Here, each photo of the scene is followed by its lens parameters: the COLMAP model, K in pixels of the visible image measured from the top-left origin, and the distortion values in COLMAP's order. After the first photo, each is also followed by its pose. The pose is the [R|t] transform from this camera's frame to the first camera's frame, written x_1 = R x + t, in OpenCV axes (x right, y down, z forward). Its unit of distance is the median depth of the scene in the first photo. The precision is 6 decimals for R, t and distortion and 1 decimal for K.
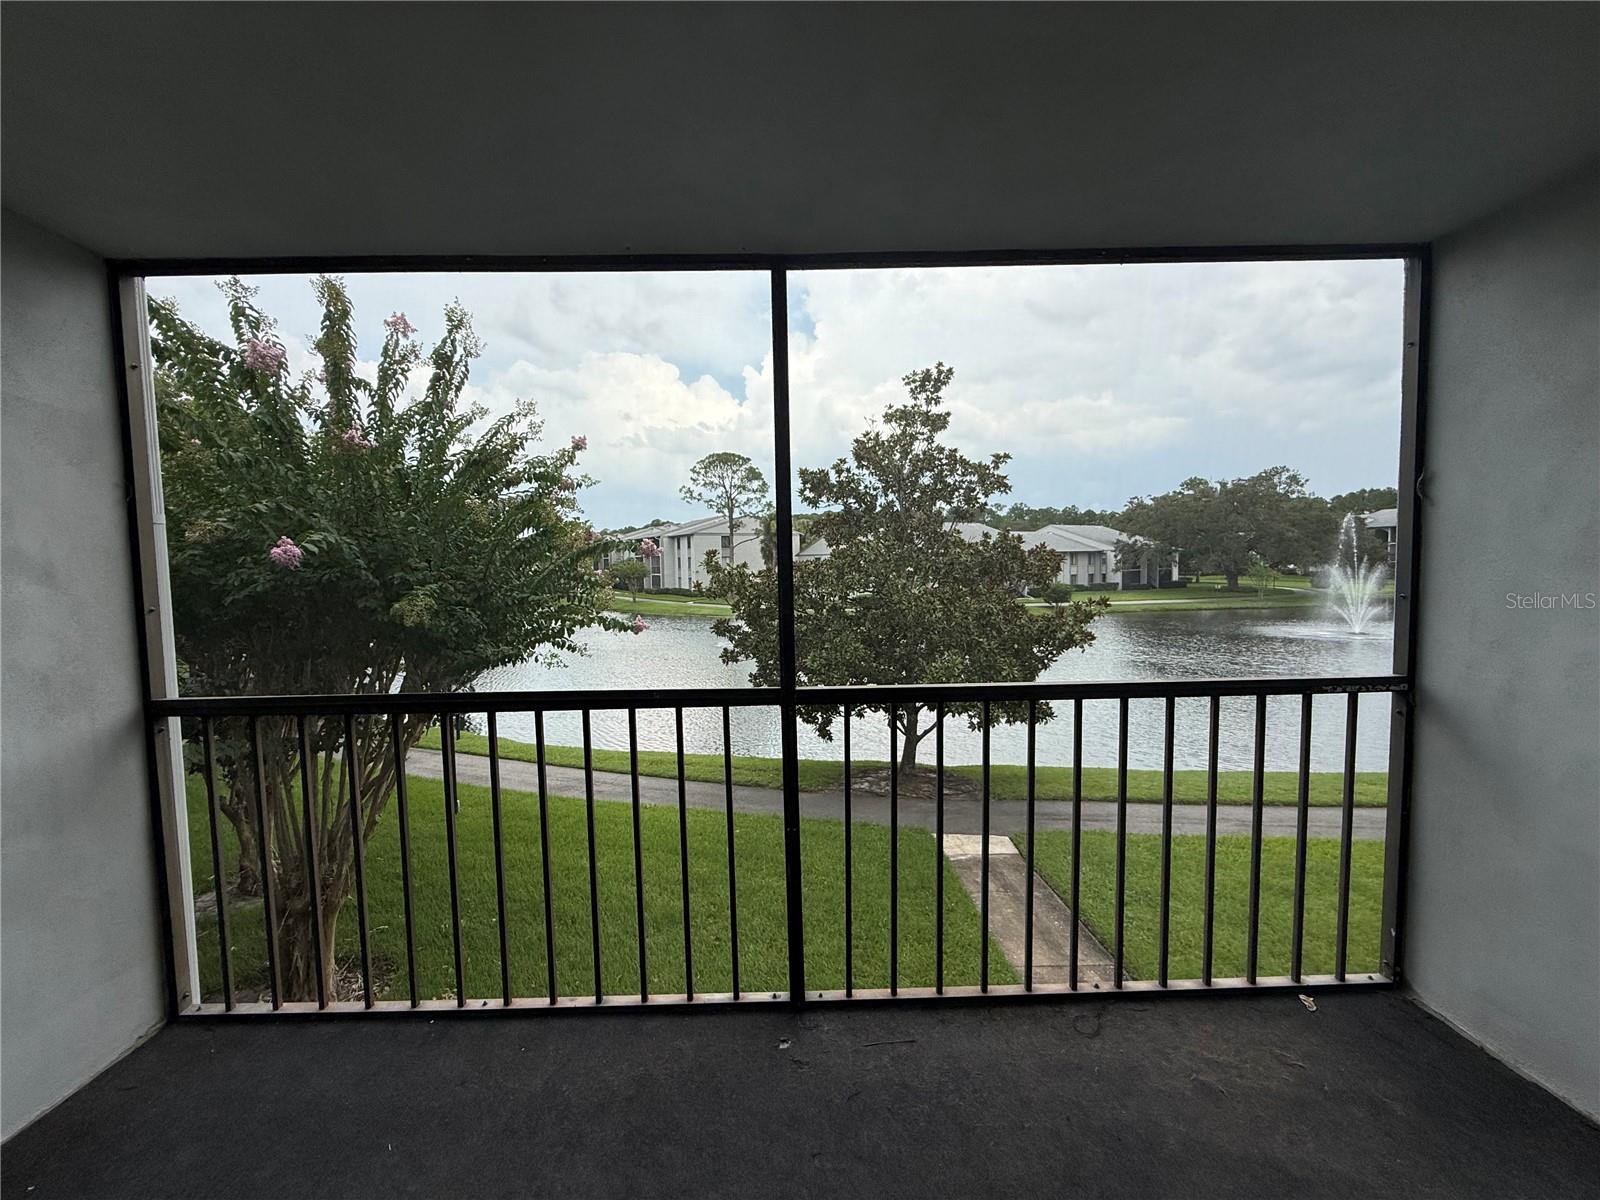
lens RADIAL K [[638.6, 0, 800.1], [0, 638.6, 613.6], [0, 0, 1]] dist [-0.001491, 0.000248]
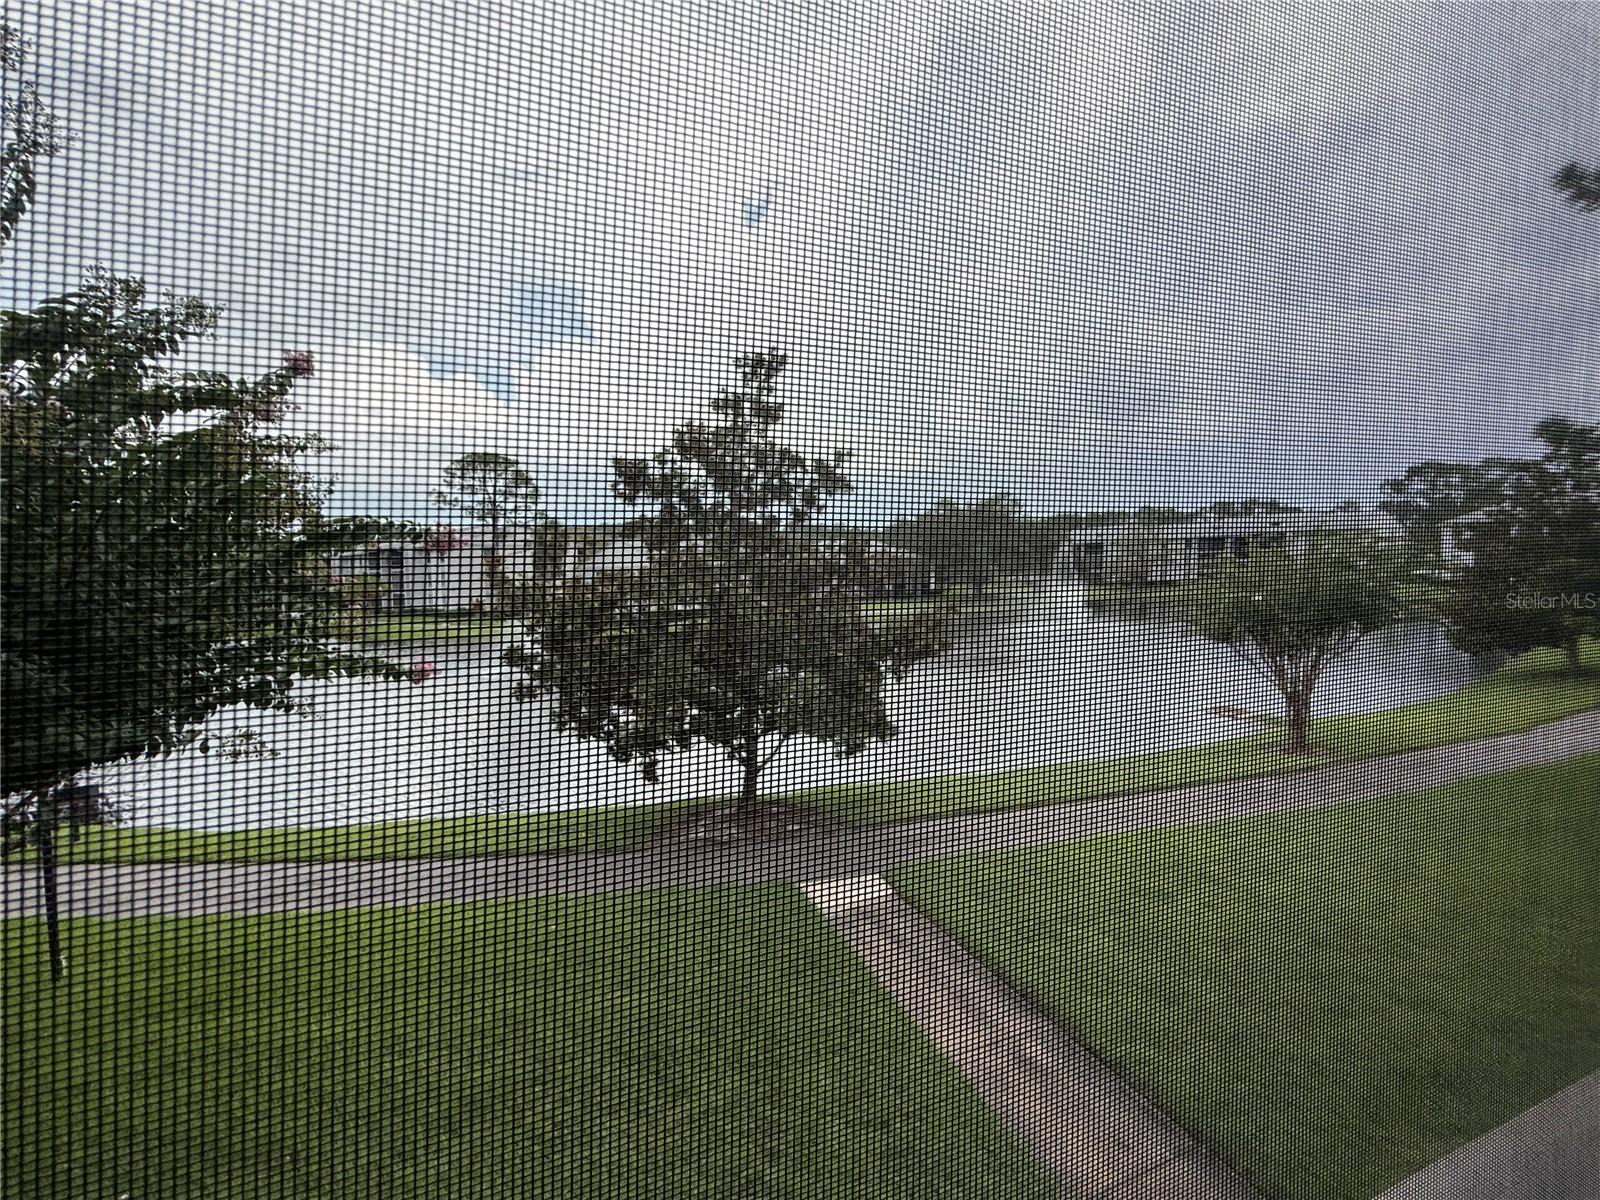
lens RADIAL K [[638.6, 0, 795.3], [0, 638.6, 602.6], [0, 0, 1]] dist [-0.001491, 0.000248]
pose [[0.941386, -0.027199, 0.336233, -0.061451], [0.041121, 0.998563, -0.034353, -0.001995], [-0.334816, 0.046166, 0.941152, 0.155687]]
